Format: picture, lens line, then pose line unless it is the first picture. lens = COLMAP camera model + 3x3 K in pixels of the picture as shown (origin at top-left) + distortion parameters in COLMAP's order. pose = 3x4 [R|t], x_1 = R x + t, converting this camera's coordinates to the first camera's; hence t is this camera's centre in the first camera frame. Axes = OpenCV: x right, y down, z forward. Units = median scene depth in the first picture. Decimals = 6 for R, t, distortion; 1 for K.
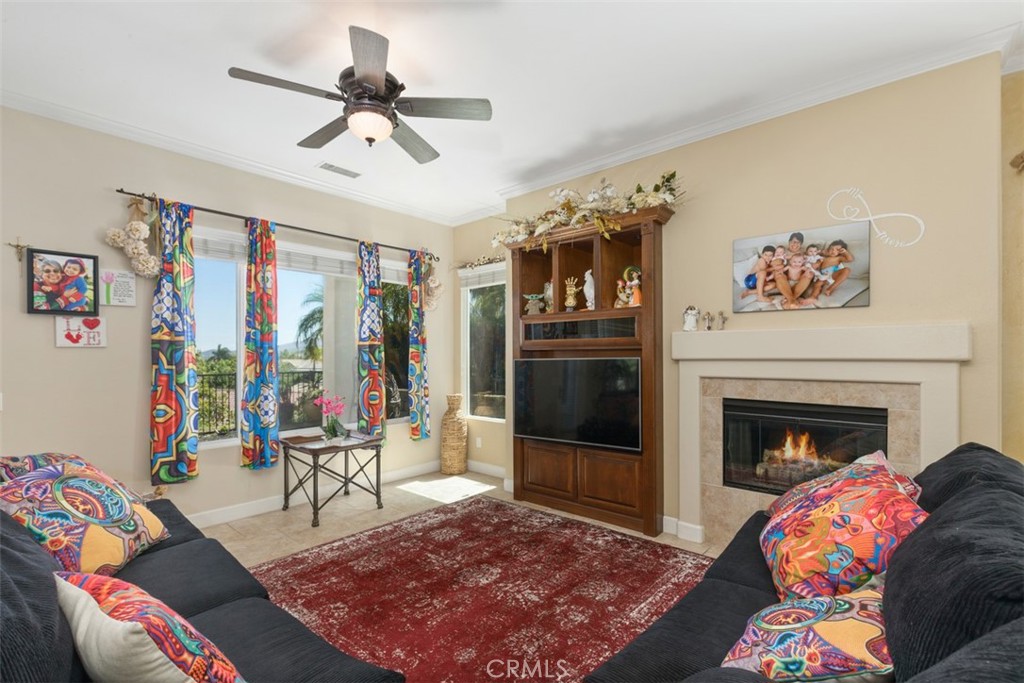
lens RADIAL K [[467.3, 0, 510.7], [0, 467.3, 352.2], [0, 0, 1]] dist [0.003312, -0.000963]
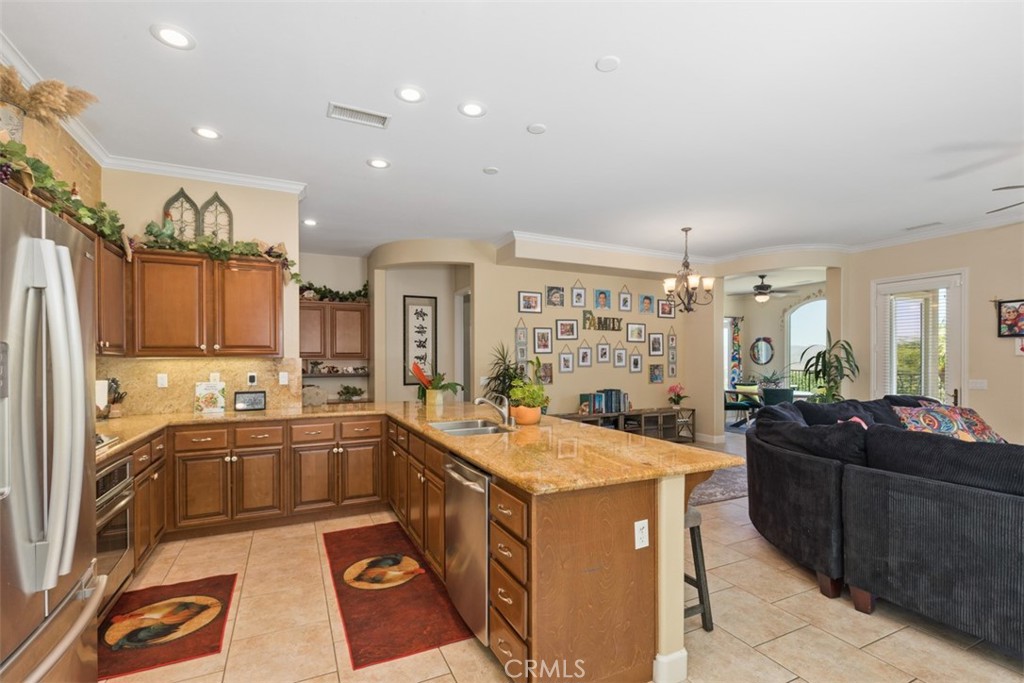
lens RADIAL K [[467.3, 0, 513.0], [0, 467.3, 354.0], [0, 0, 1]] dist [0.003312, -0.000963]
pose [[-0.383899, -0.005951, -0.923356, 1.170425], [0.001009, 0.999976, -0.006864, -0.006616], [0.923375, -0.003567, -0.383883, -0.035317]]
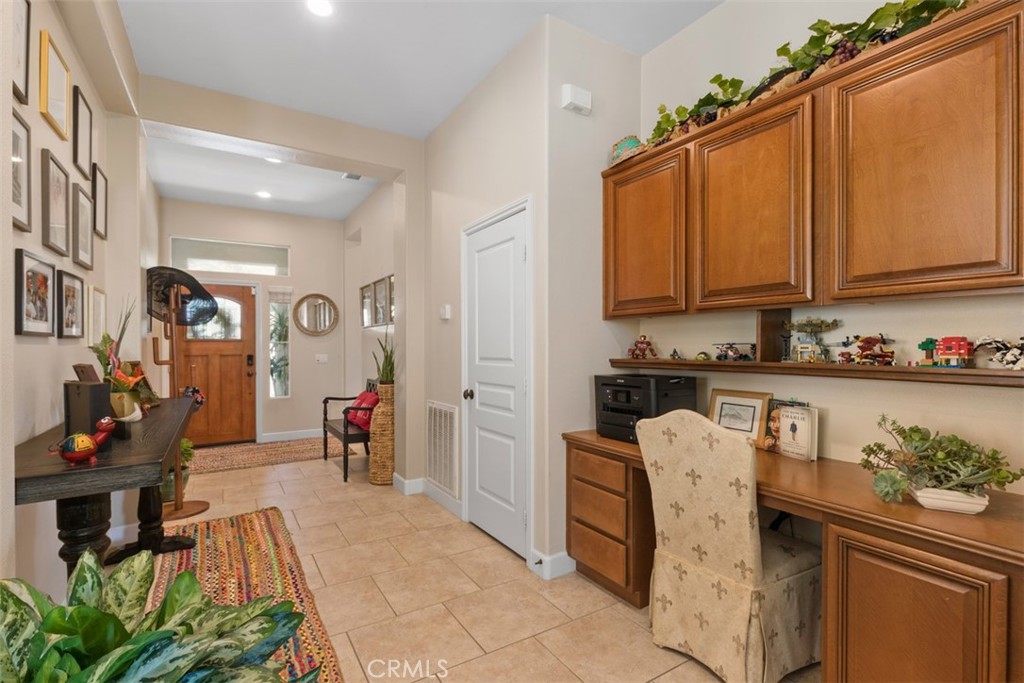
lens RADIAL K [[467.3, 0, 511.7], [0, 467.3, 341.9], [0, 0, 1]] dist [0.003312, -0.000963]
pose [[-0.956383, 0.005929, 0.292054, -0.209498], [0.004701, 0.999977, -0.004905, 0.037743], [-0.292077, -0.003318, -0.956389, -0.921362]]
